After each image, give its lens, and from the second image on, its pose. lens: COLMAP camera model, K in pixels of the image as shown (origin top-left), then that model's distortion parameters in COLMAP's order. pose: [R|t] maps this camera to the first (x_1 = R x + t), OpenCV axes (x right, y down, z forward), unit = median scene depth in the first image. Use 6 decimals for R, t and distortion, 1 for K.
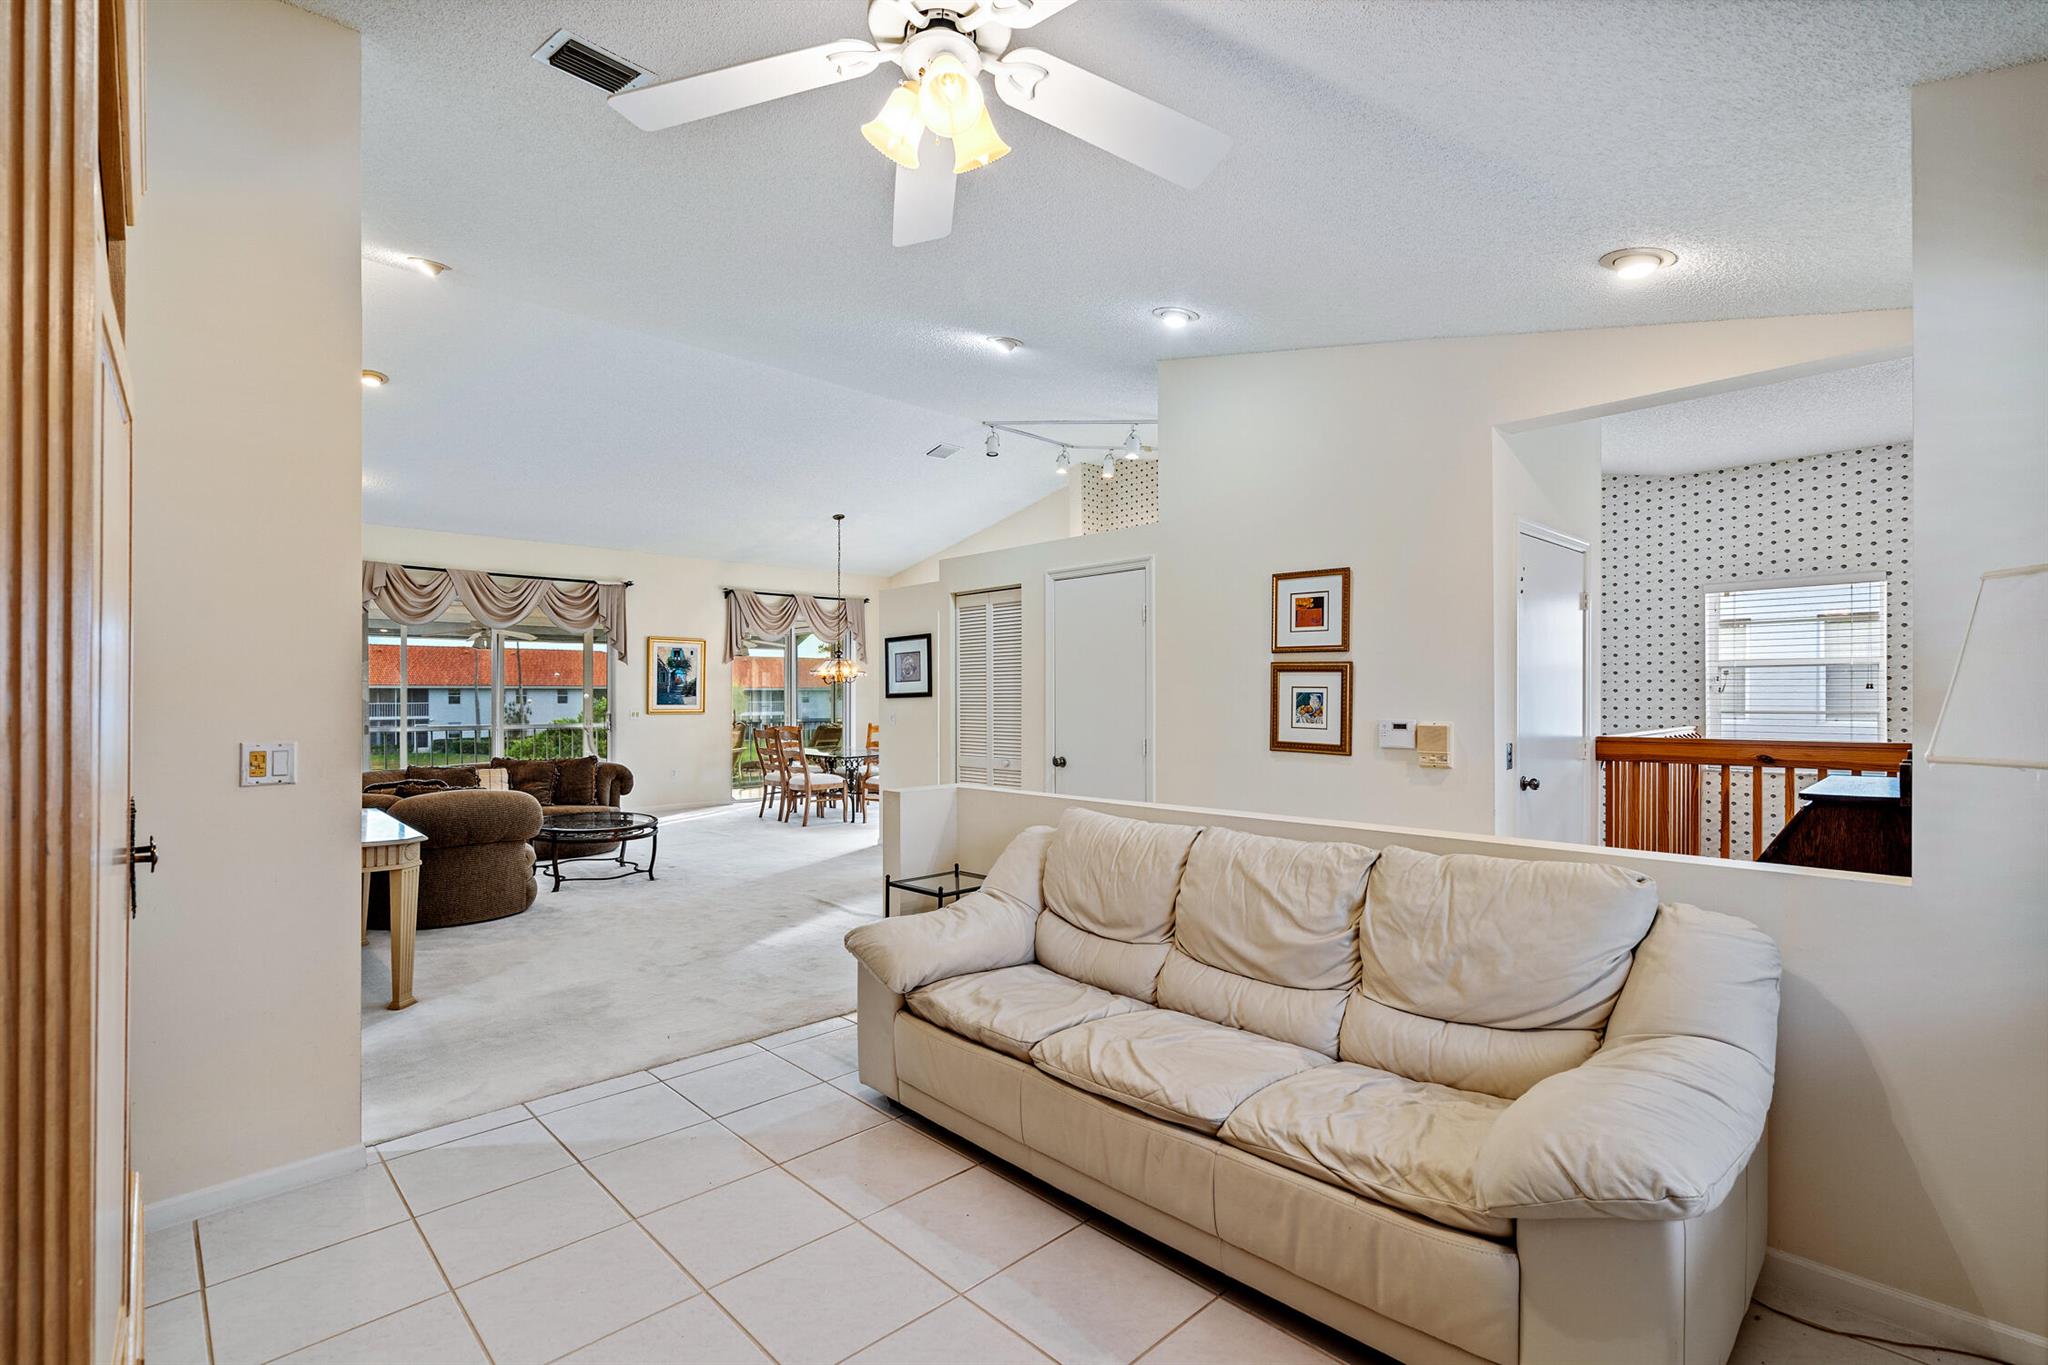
lens RADIAL K [[931.7, 0, 1027.6], [0, 931.7, 688.2], [0, 0, 1]] dist [-0.012001, 0.000677]
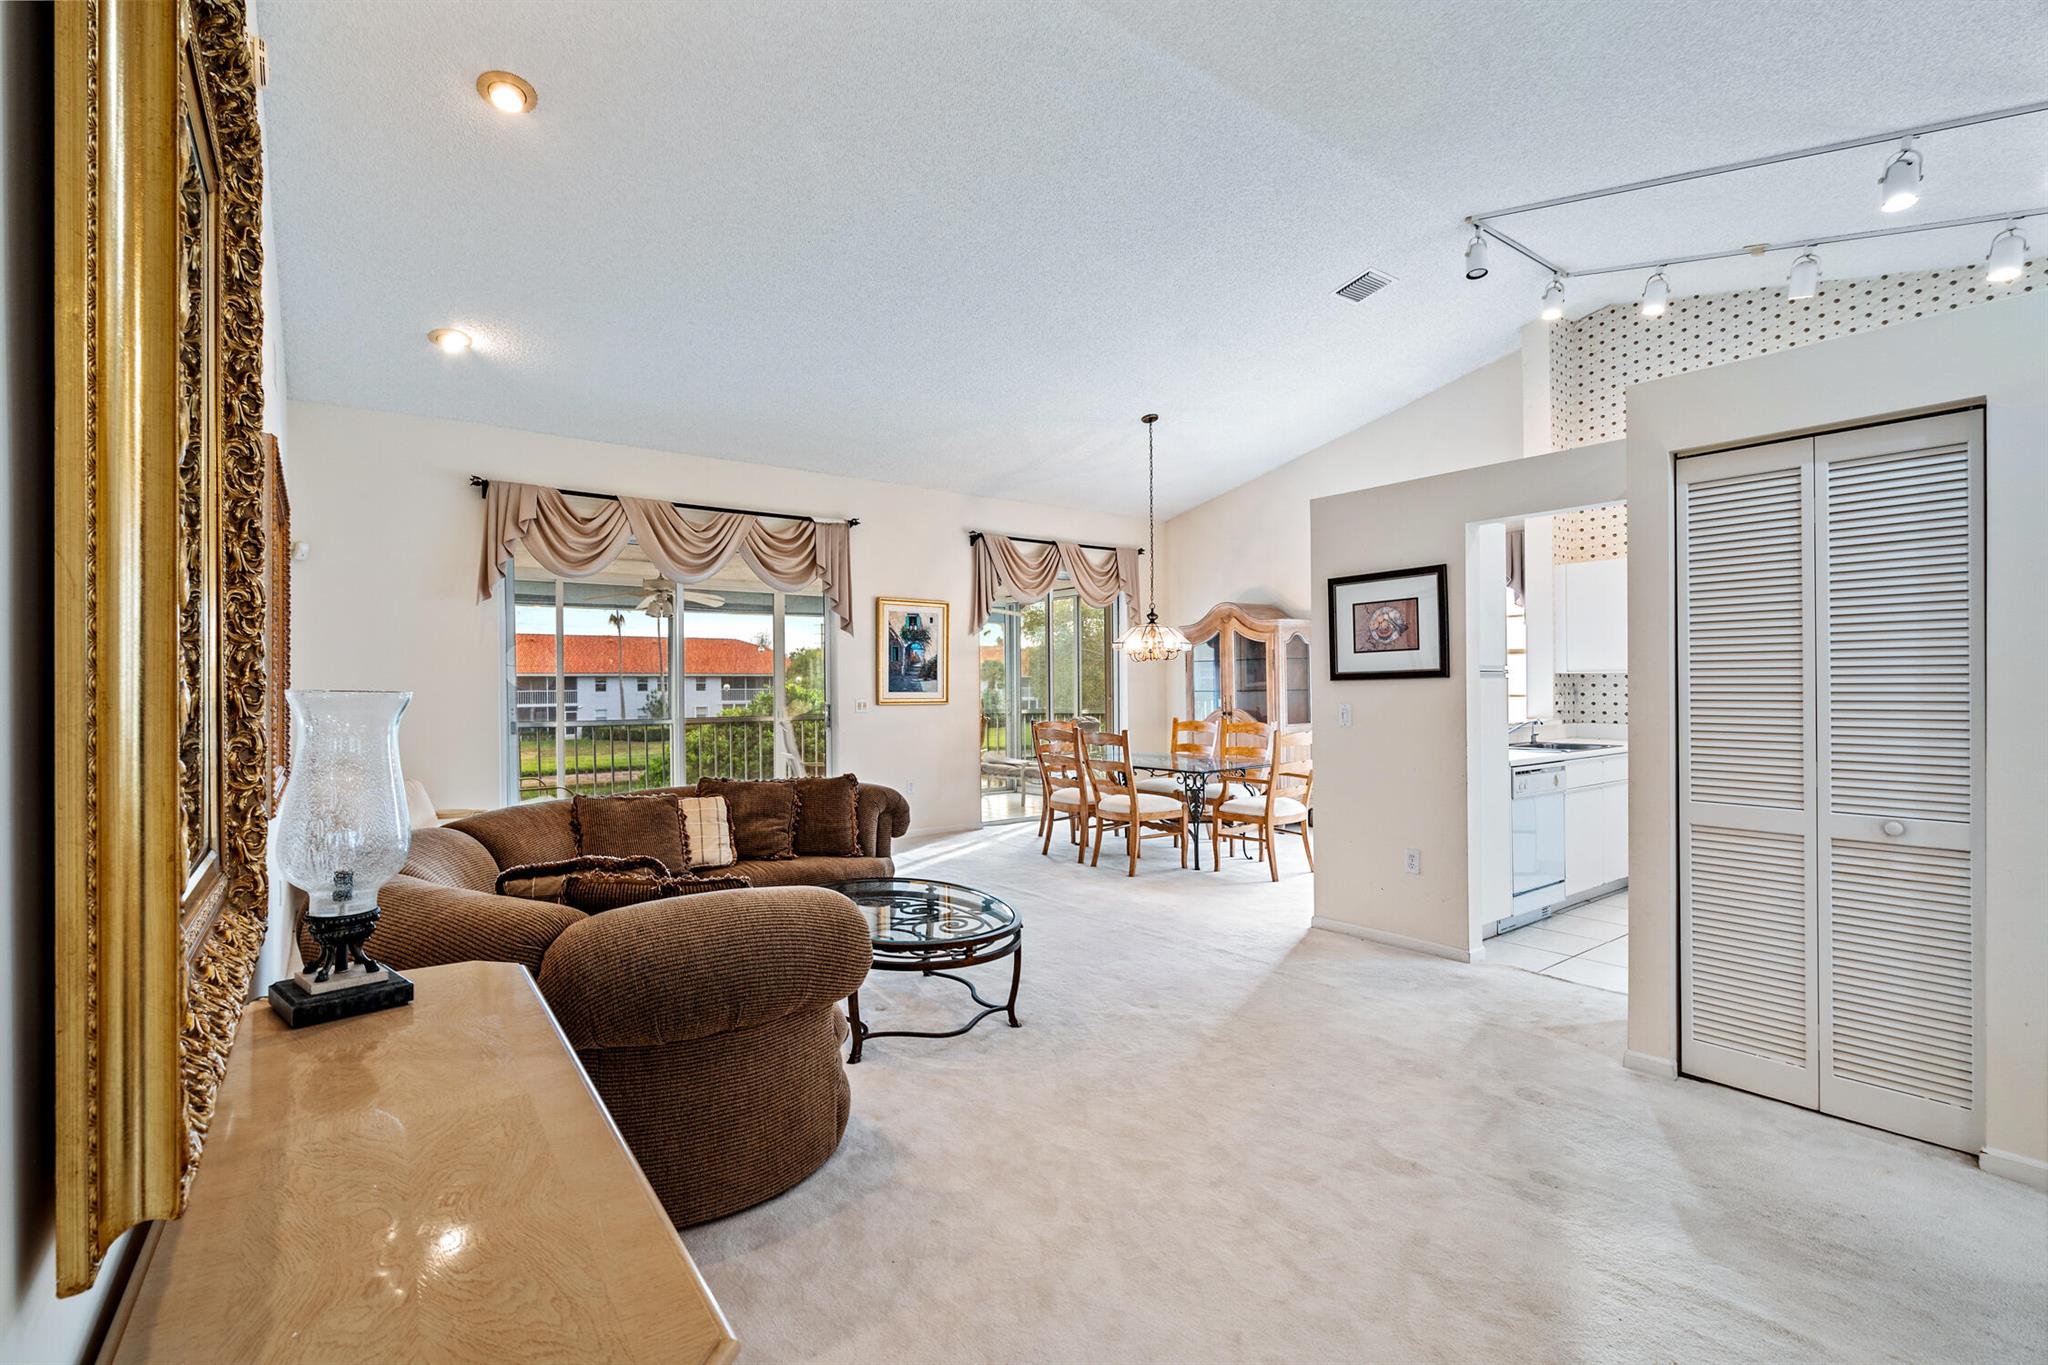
lens RADIAL K [[931.7, 0, 1020.0], [0, 931.7, 688.9], [0, 0, 1]] dist [-0.012001, 0.000677]
pose [[0.992030, -0.000957, -0.125999, -0.213197], [0.002789, 0.999893, 0.014362, 0.005486], [0.125972, -0.014599, 0.991926, 0.306643]]
